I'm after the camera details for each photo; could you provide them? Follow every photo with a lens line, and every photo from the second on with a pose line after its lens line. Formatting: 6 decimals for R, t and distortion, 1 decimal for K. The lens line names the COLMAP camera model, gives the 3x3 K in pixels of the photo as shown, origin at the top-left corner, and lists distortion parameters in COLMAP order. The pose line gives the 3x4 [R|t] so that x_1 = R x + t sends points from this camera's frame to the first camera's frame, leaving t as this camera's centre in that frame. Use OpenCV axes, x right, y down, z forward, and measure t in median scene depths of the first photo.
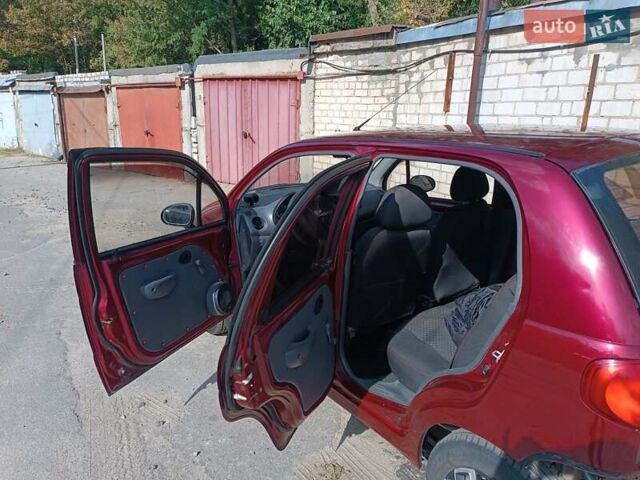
lens RADIAL K [[454.3, 0, 320.0], [0, 454.3, 240.0], [0, 0, 1]] dist [0.026823, -0.004072]
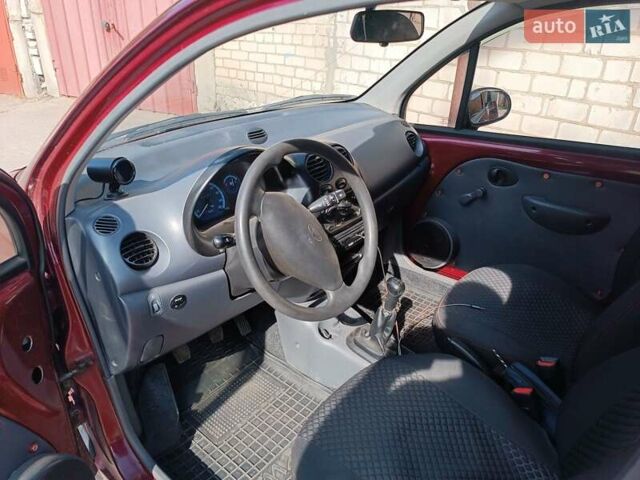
lens RADIAL K [[454.3, 0, 320.0], [0, 454.3, 240.0], [0, 0, 1]] dist [0.026823, -0.004072]
pose [[0.974106, -0.084985, 0.209511, -0.074325], [0.044995, 0.980998, 0.188726, -0.098459], [-0.221569, -0.174412, 0.959420, 0.626752]]
